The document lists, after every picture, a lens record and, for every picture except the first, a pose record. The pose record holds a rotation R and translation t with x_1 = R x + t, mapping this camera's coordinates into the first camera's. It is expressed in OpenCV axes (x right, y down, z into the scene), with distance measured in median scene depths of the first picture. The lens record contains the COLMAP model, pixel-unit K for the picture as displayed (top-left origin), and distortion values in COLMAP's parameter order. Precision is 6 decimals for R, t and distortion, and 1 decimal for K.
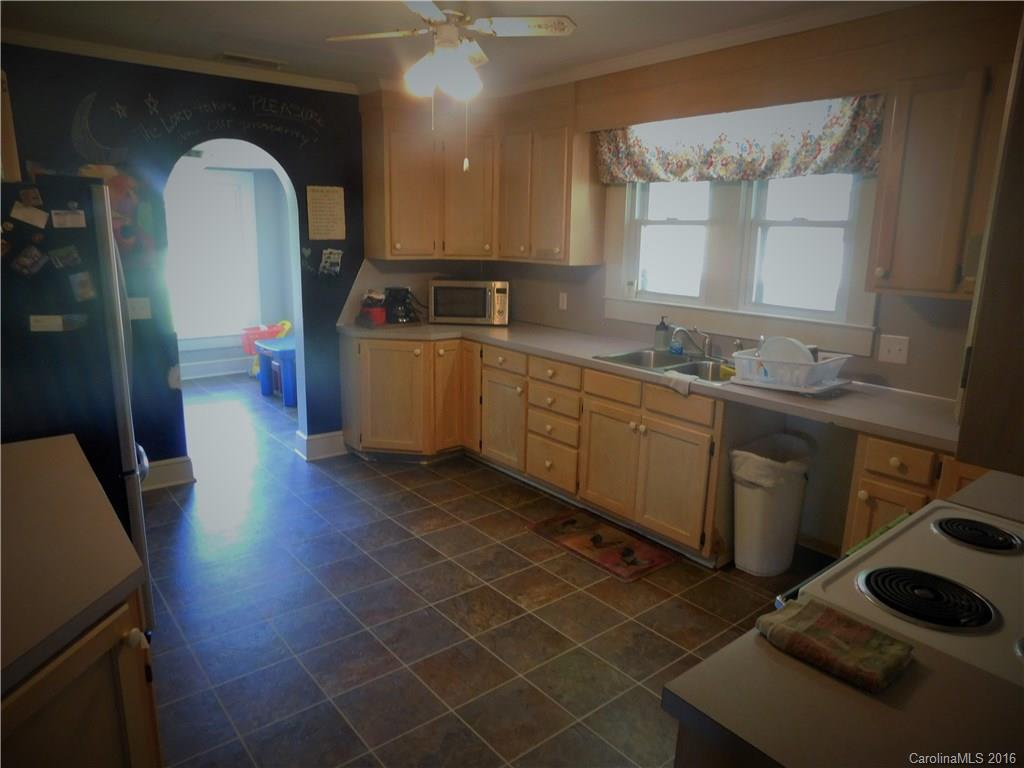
lens RADIAL K [[674.0, 0, 512.3], [0, 674.0, 382.4], [0, 0, 1]] dist [-0.005344, -0.000474]
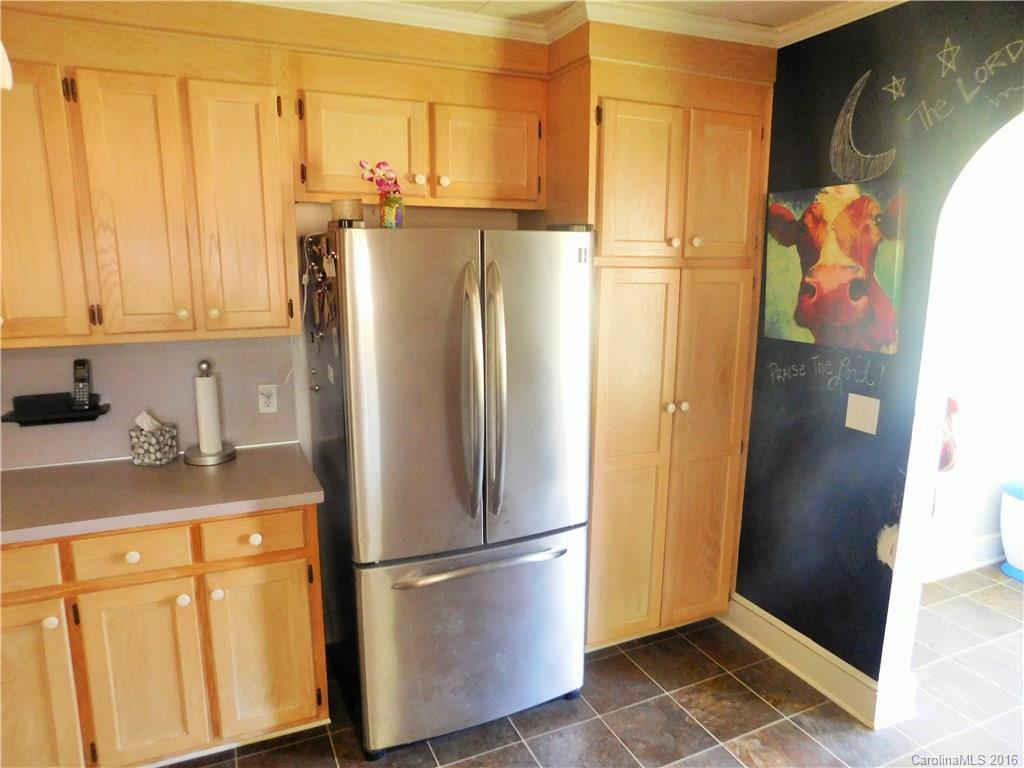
lens RADIAL K [[674.0, 0, 512.1], [0, 674.0, 384.9], [0, 0, 1]] dist [-0.005344, -0.000474]
pose [[-0.250966, 0.165209, -0.953794, 0.104774], [-0.220875, 0.949561, 0.222593, -0.209961], [0.942460, 0.266533, -0.201817, 0.857241]]
